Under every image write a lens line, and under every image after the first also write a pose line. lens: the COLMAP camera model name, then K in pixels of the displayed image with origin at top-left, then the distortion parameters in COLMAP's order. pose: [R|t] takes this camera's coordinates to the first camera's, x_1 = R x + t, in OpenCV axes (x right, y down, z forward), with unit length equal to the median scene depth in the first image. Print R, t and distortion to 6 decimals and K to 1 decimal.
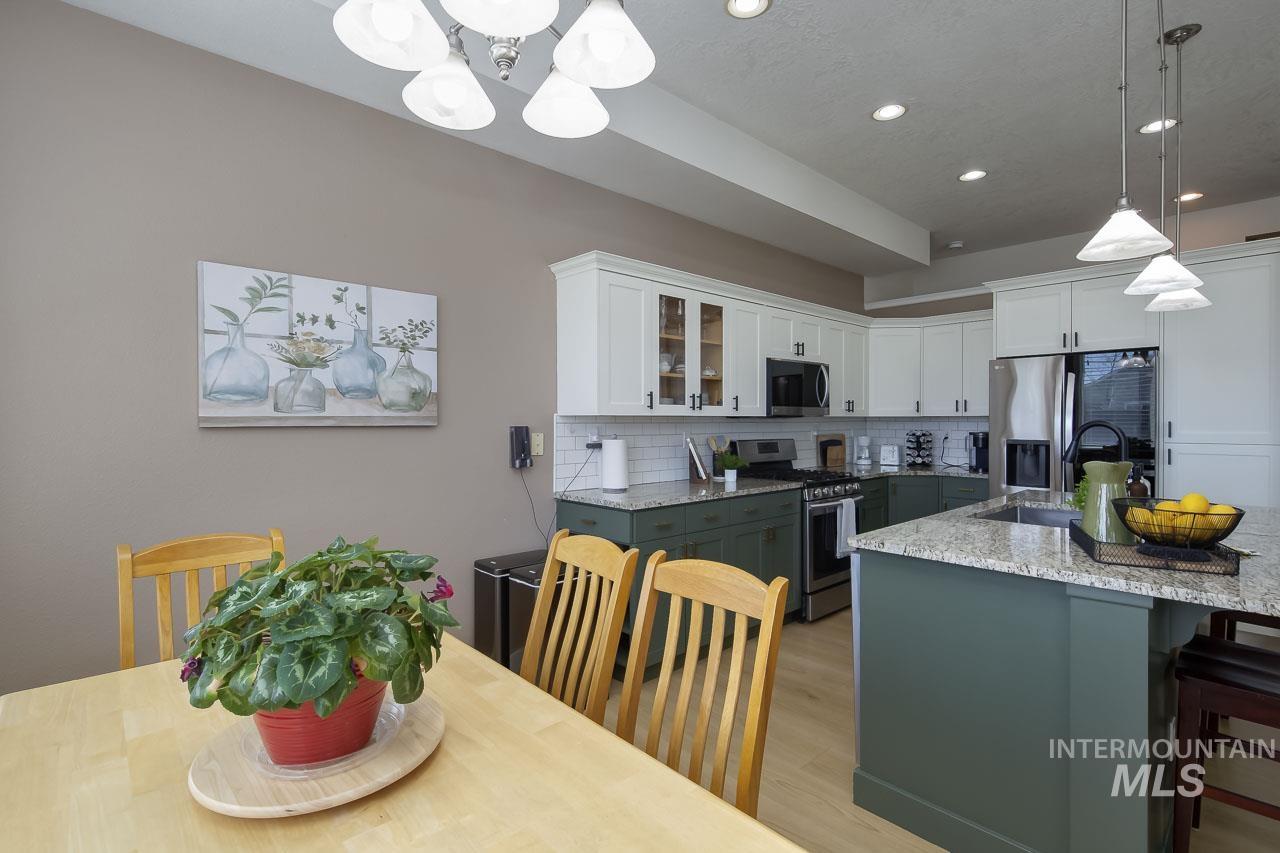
lens RADIAL K [[597.1, 0, 637.9], [0, 597.1, 422.6], [0, 0, 1]] dist [0.002664, 0.000185]
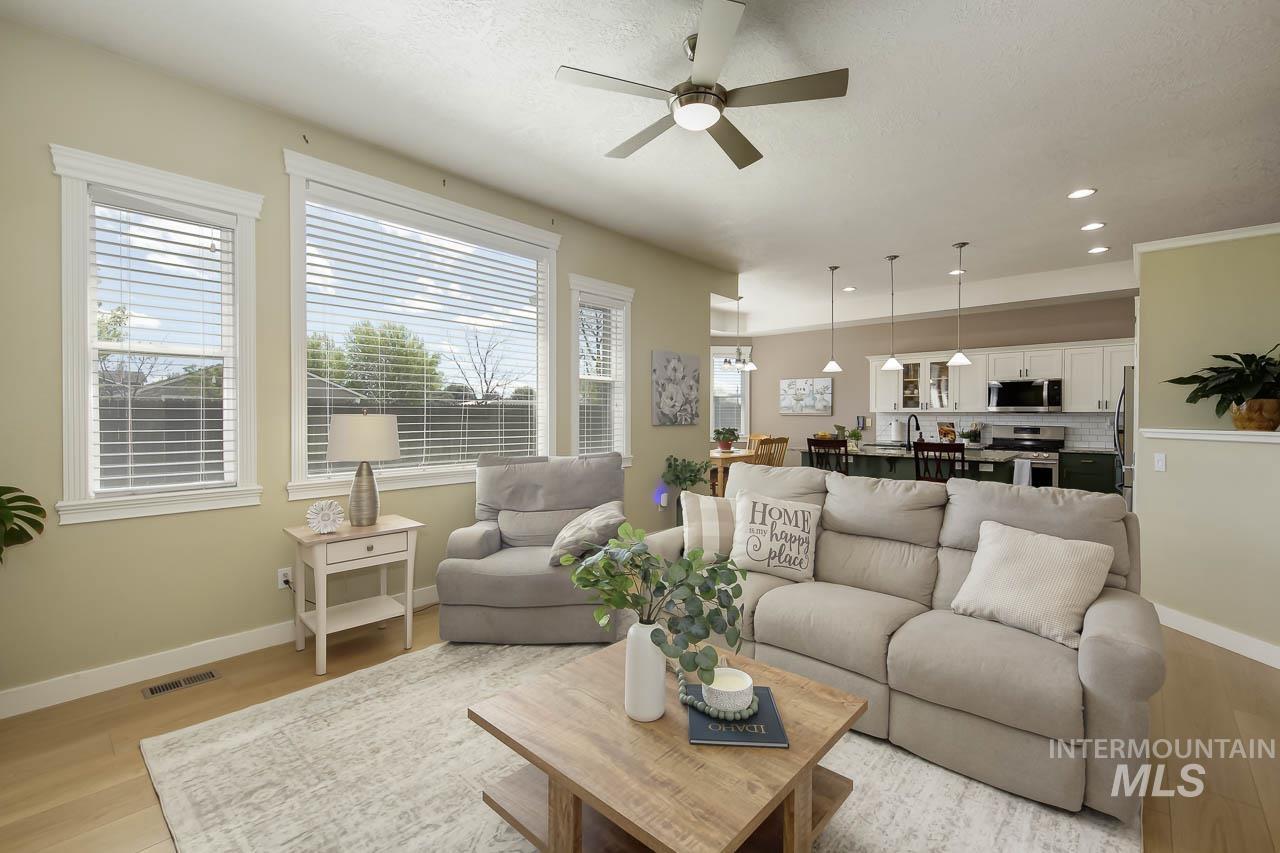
lens RADIAL K [[548.8, 0, 642.6], [0, 548.8, 420.0], [0, 0, 1]] dist [0.000733, 0.000014]
pose [[0.093311, 0.012646, -0.995557, 2.042586], [-0.006804, 0.999904, 0.012063, 0.000055], [0.995614, 0.005648, 0.093388, -0.281732]]
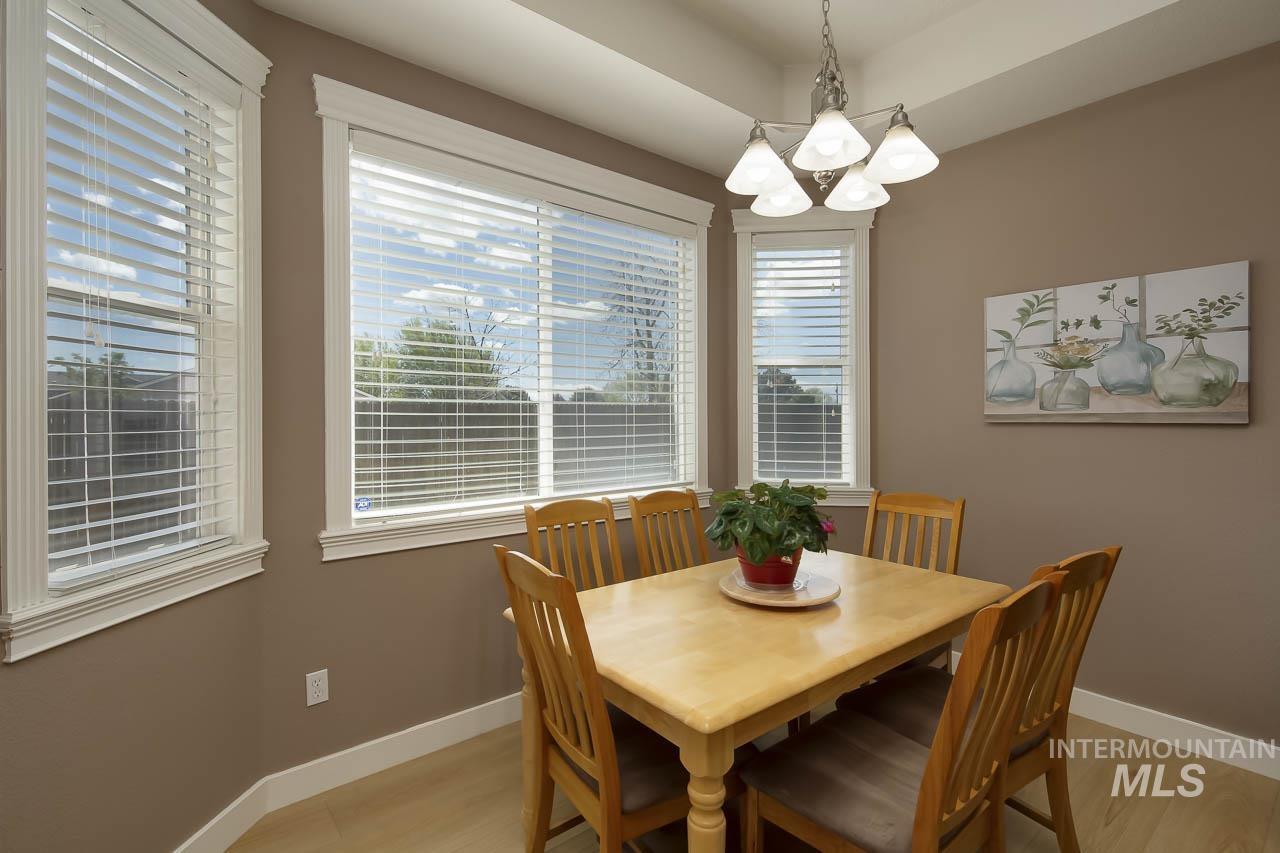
lens RADIAL K [[597.1, 0, 637.9], [0, 597.1, 422.6], [0, 0, 1]] dist [0.002664, 0.000185]
pose [[-0.055633, 0.008617, -0.998414, 0.380906], [0.000432, 0.999963, 0.008607, -0.002466], [0.998451, 0.000047, -0.055635, 0.176820]]
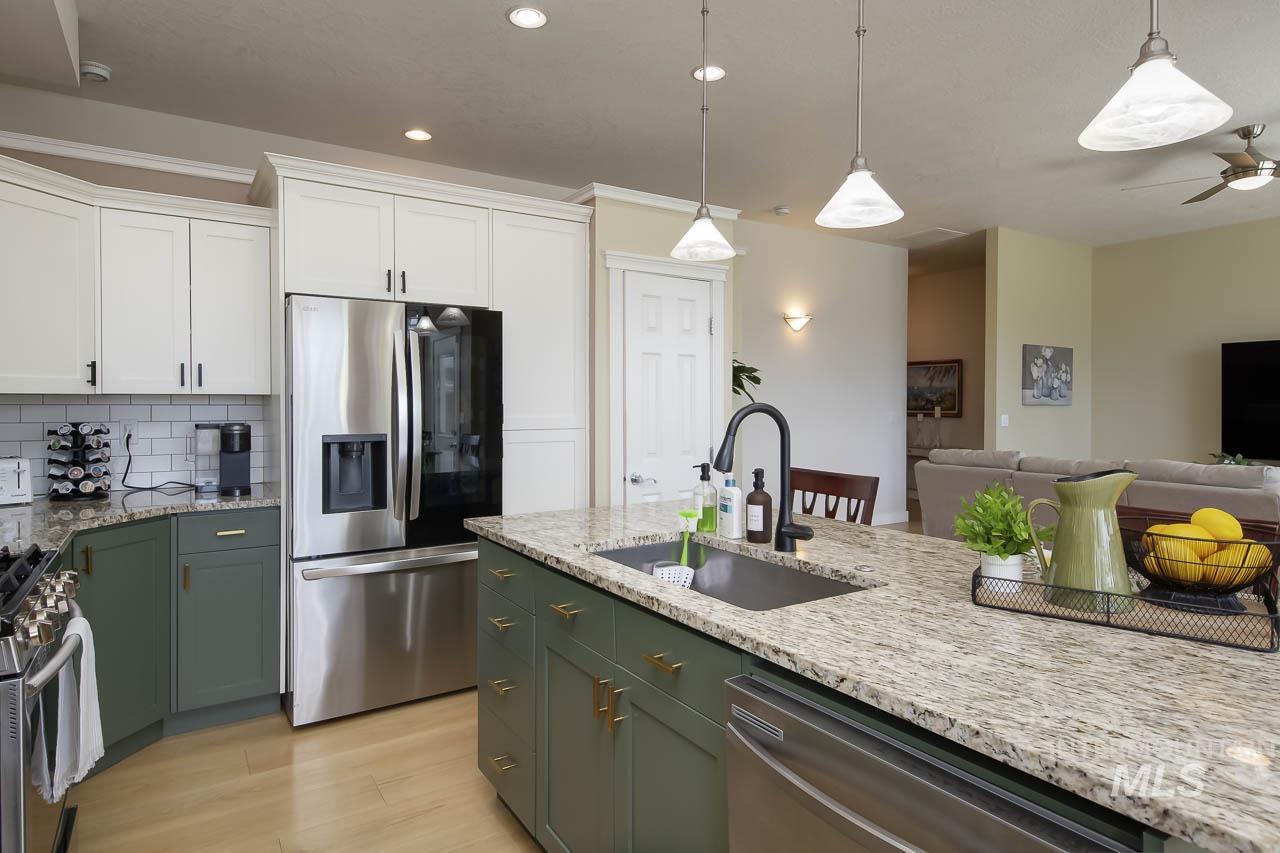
lens RADIAL K [[710.5, 0, 615.4], [0, 710.5, 409.8], [0, 0, 1]] dist [0.013822, -0.001401]
pose [[0.184791, -0.011966, 0.982705, -0.014429], [0.002874, 0.999928, 0.011636, -0.004454], [-0.982774, 0.000674, 0.184812, 0.671054]]
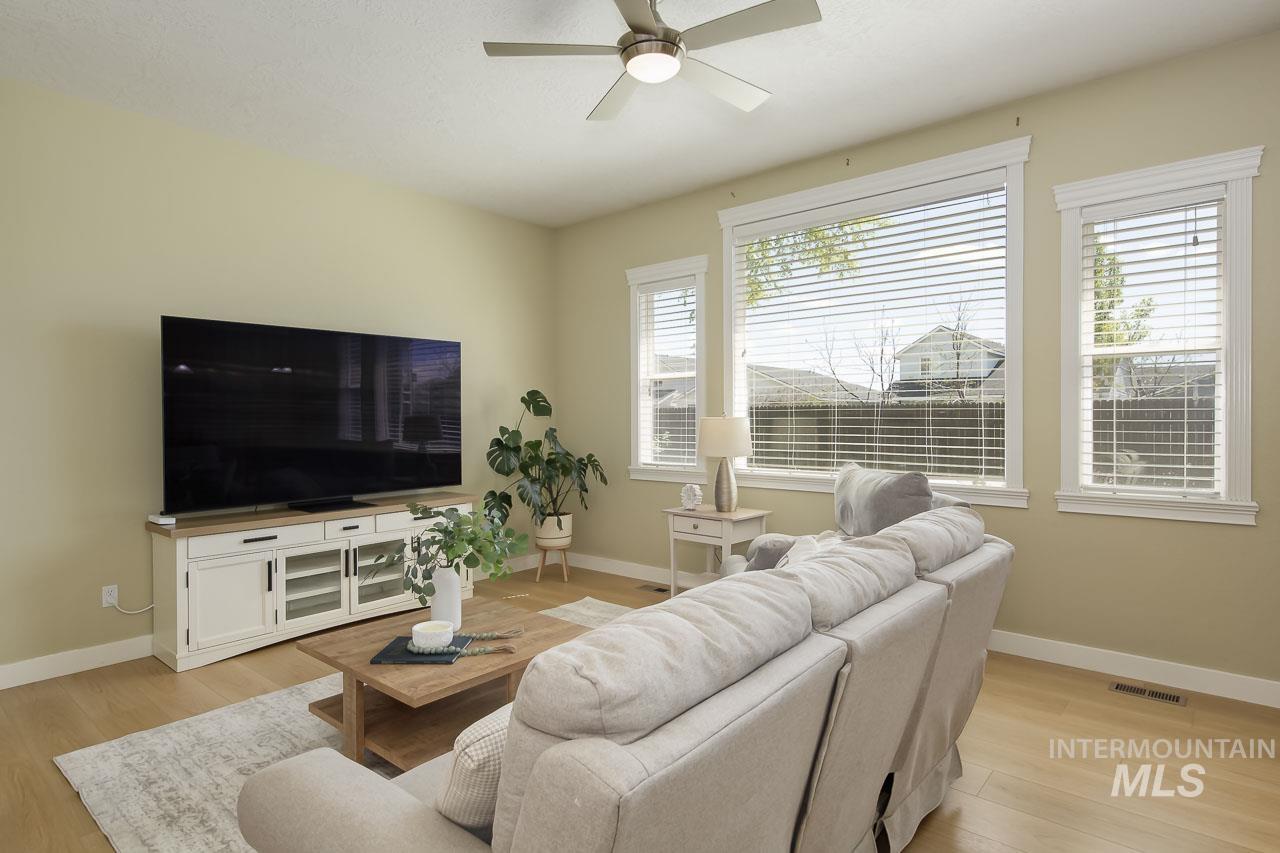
lens RADIAL K [[681.3, 0, 640.0], [0, 681.3, 426.5], [0, 0, 1]] dist [0.018169, -0.000052]
pose [[-0.993129, 0.007114, -0.116809, 1.467542], [0.004829, 0.999792, 0.019837, -0.004367], [0.116925, 0.019137, -0.992956, 0.566307]]
